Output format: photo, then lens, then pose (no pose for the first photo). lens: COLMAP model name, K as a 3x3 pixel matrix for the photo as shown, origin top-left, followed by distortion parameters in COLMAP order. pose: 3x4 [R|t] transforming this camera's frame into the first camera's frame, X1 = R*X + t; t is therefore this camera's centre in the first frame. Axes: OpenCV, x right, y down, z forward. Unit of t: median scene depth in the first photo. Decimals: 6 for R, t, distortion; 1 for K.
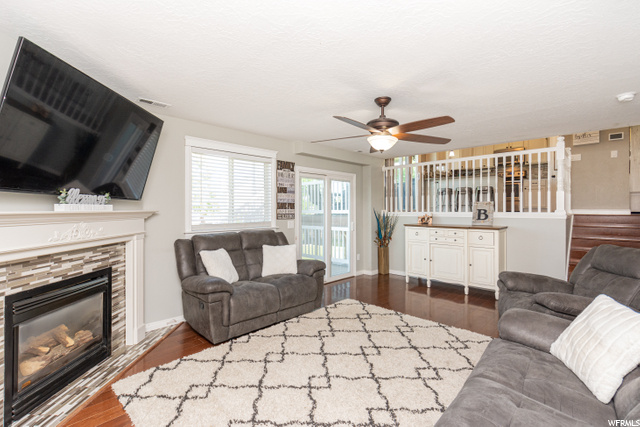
lens RADIAL K [[303.4, 0, 319.4], [0, 303.4, 208.8], [0, 0, 1]] dist [0.001776, -0.000114]
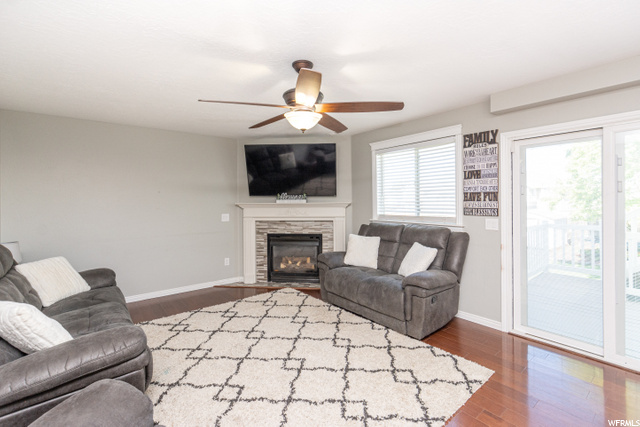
lens RADIAL K [[292.5, 0, 319.8], [0, 292.5, 199.9], [0, 0, 1]] dist [0.000400, -0.013147]
pose [[-0.141636, 0.000980, -0.989918, 0.724207], [0.008583, 0.999963, -0.000238, -0.005808], [0.989882, -0.008530, -0.141639, 0.879020]]
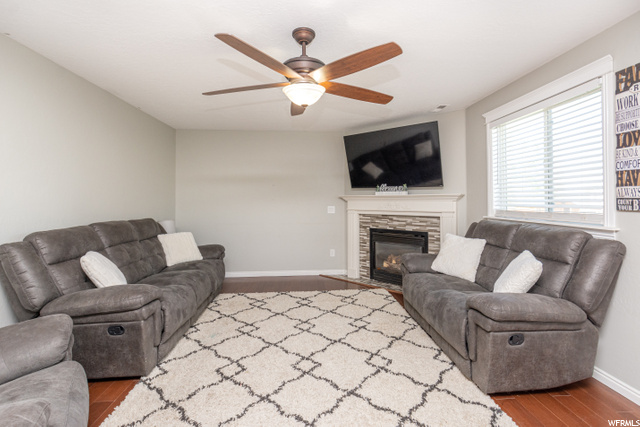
lens RADIAL K [[292.5, 0, 319.8], [0, 292.5, 199.9], [0, 0, 1]] dist [0.000400, -0.013147]
pose [[-0.679433, 0.002752, -0.733732, 0.517741], [0.003217, 0.999995, 0.000771, 0.021302], [0.733730, -0.001836, -0.679439, 1.132415]]
